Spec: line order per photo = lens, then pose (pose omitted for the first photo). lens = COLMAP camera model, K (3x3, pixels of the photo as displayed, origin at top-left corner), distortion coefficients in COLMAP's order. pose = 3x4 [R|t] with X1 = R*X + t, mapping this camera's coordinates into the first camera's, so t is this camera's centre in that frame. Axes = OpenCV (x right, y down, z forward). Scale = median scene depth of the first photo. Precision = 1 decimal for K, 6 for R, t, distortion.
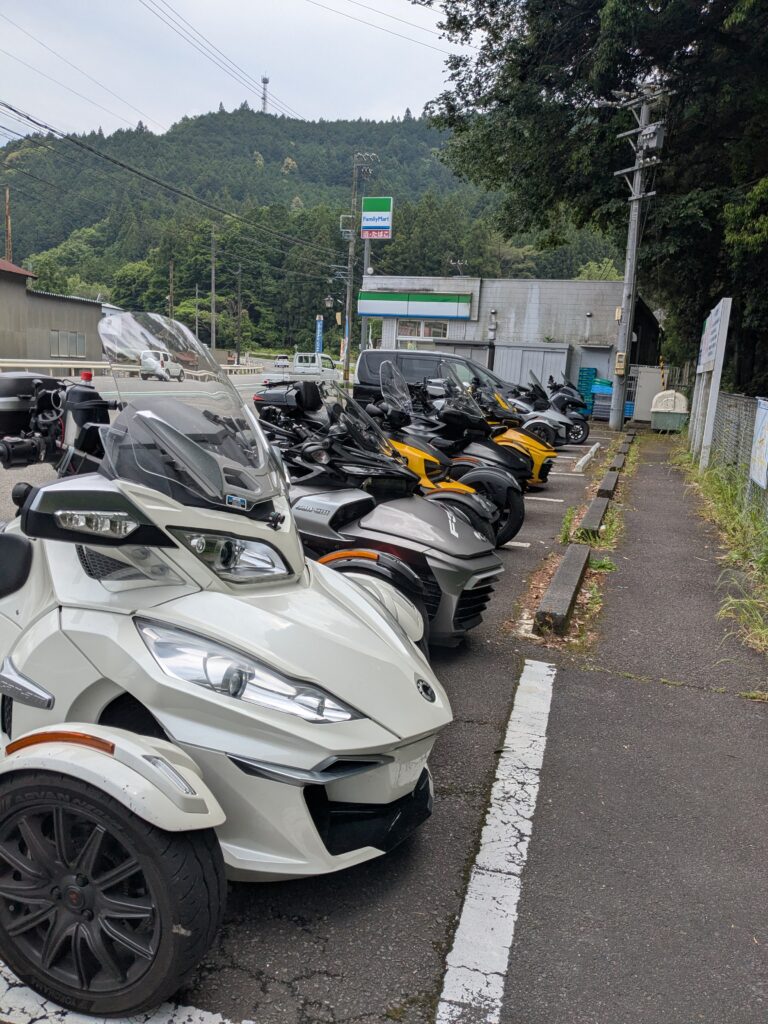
lens RADIAL K [[786.9, 0, 382.9], [0, 786.9, 518.7], [0, 0, 1]] dist [0.064253, -0.120404]
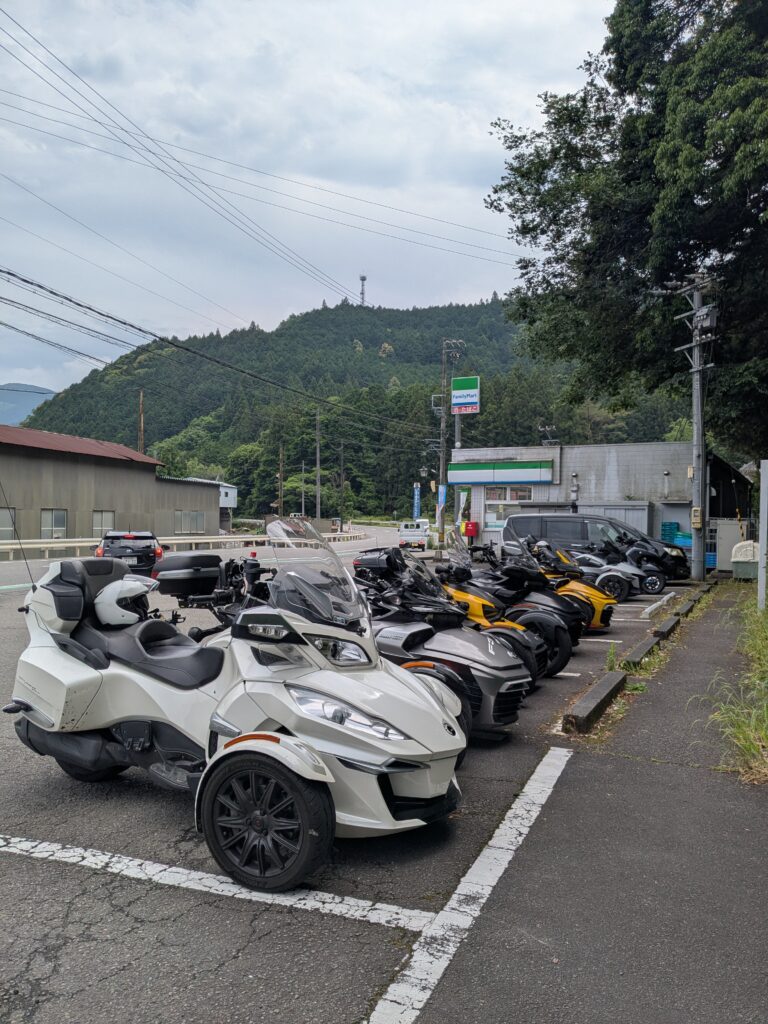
lens RADIAL K [[786.9, 0, 382.9], [0, 786.9, 518.7], [0, 0, 1]] dist [0.064253, -0.120404]
pose [[0.991231, -0.045925, -0.123903, 0.033553], [0.019888, 0.978832, -0.203698, 0.027526], [0.130635, 0.199448, 0.971162, -0.178640]]
